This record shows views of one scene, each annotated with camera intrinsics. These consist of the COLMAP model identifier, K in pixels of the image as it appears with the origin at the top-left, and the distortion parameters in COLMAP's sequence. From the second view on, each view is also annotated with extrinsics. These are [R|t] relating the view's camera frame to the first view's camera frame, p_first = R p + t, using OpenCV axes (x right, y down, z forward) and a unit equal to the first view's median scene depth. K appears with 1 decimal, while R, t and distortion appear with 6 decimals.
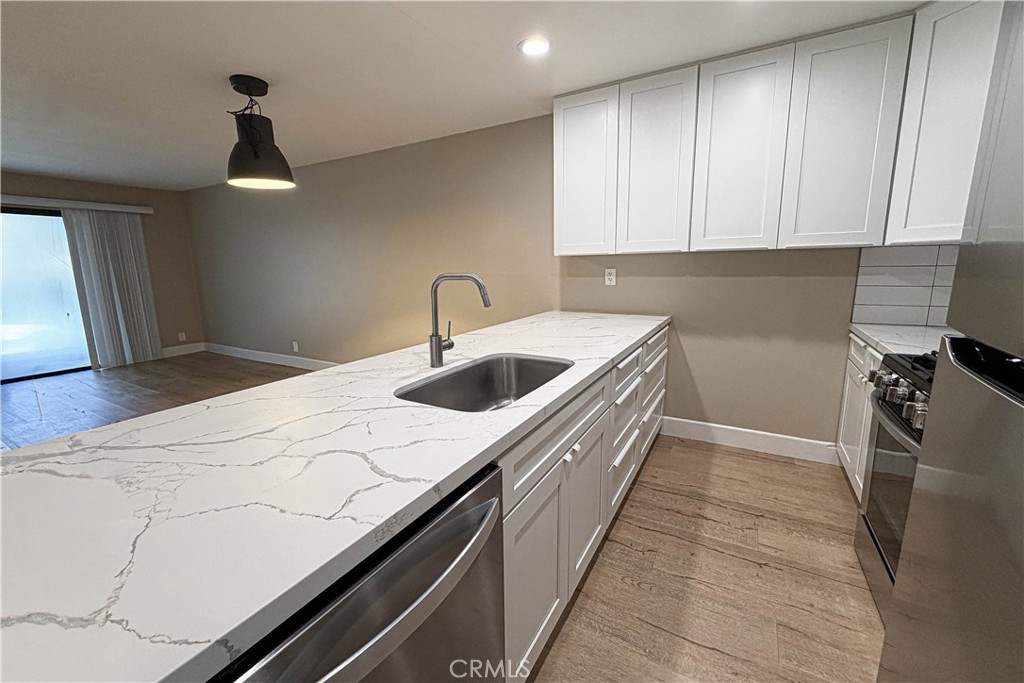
lens RADIAL K [[409.9, 0, 509.0], [0, 409.9, 341.9], [0, 0, 1]] dist [-0.000898, -0.000127]
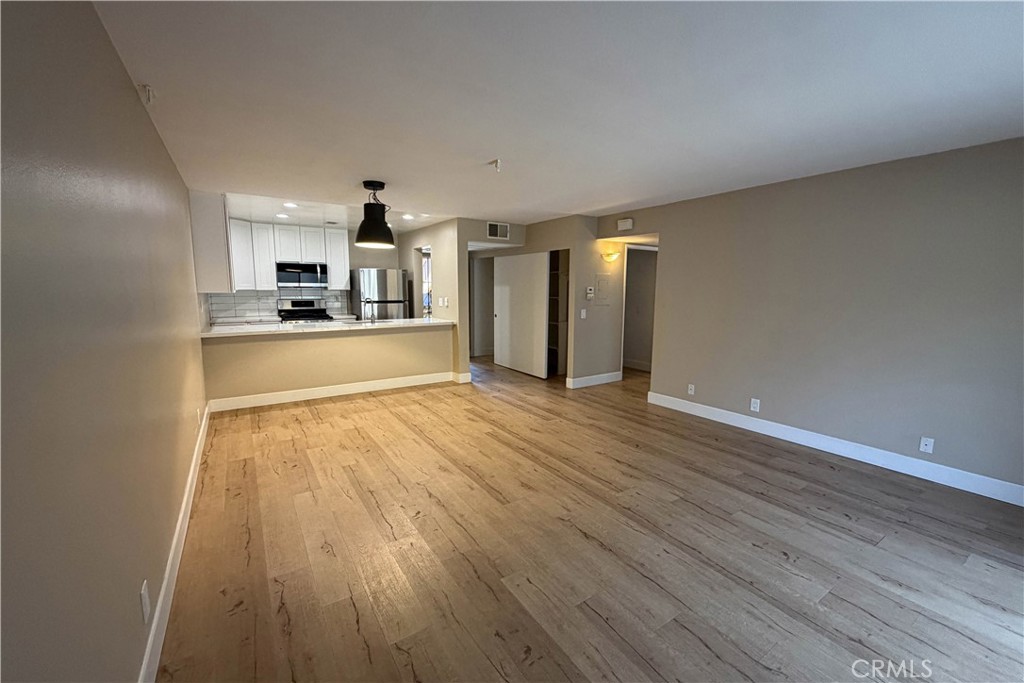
lens RADIAL K [[409.9, 0, 509.0], [0, 409.9, 341.9], [0, 0, 1]] dist [-0.000898, -0.000127]
pose [[-0.893668, -0.046635, 0.446299, -1.903185], [0.096539, 0.951314, 0.292714, -0.479760], [-0.438221, 0.304674, -0.845657, 2.379188]]
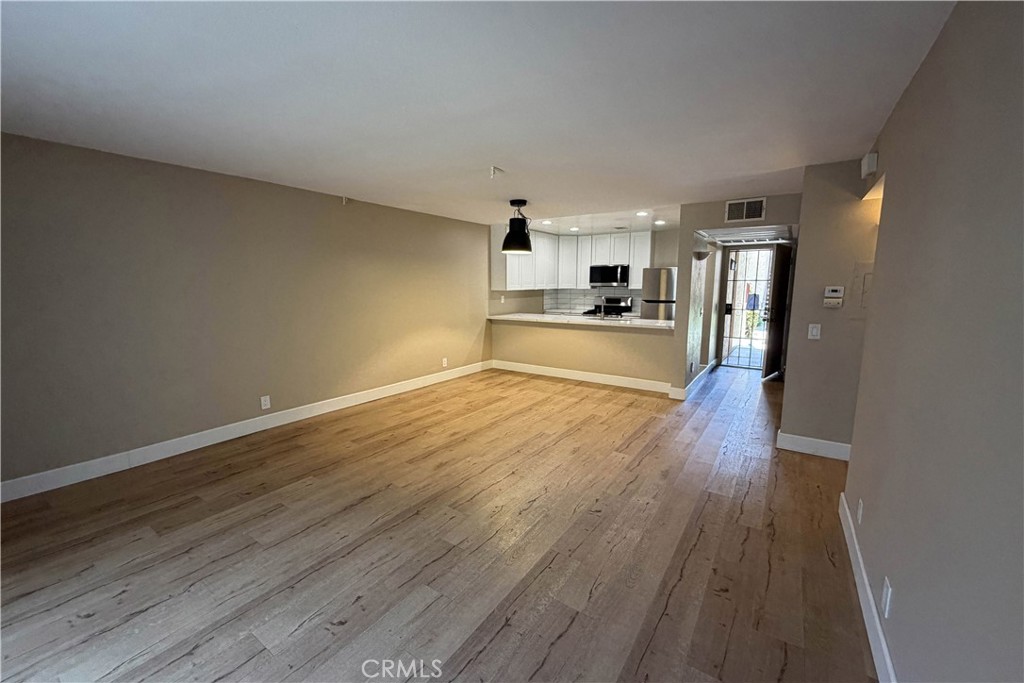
lens RADIAL K [[409.9, 0, 509.0], [0, 409.9, 341.9], [0, 0, 1]] dist [-0.000898, -0.000127]
pose [[0.080243, -0.120793, 0.989429, -2.718587], [0.188417, 0.976573, 0.103942, -0.202119], [-0.978805, 0.178084, 0.101123, 1.000215]]
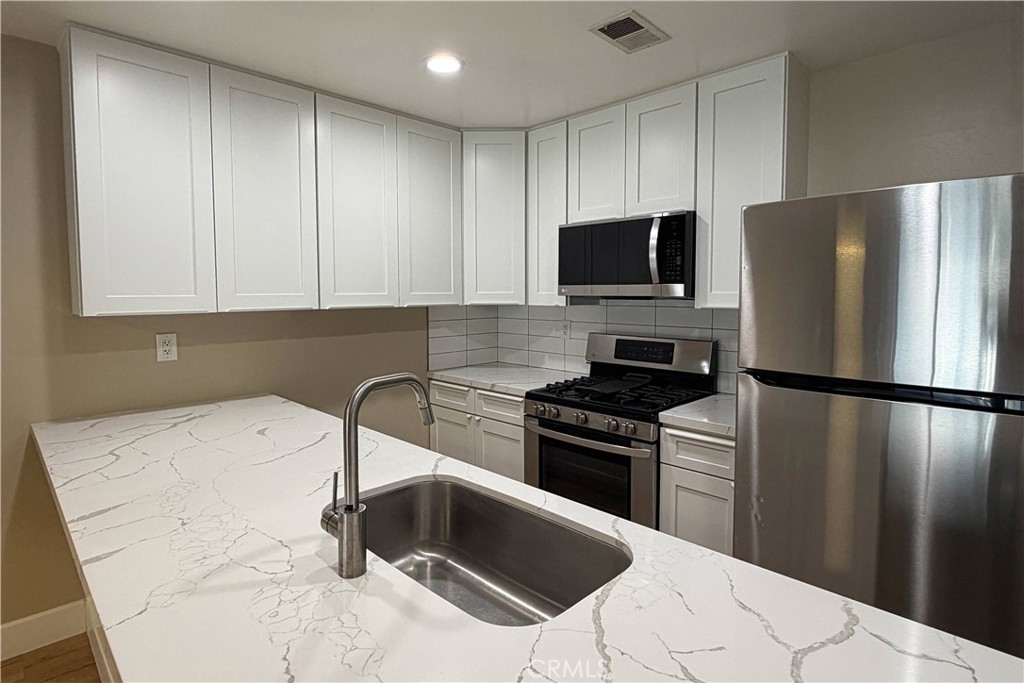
lens RADIAL K [[527.6, 0, 511.0], [0, 527.6, 317.4], [0, 0, 1]] dist [0.000899, -0.000003]
pose [[0.259601, -0.028444, 0.965297, -0.474972], [0.179567, 0.983556, -0.019310, -0.124946], [-0.948875, 0.178348, 0.260440, 0.405828]]
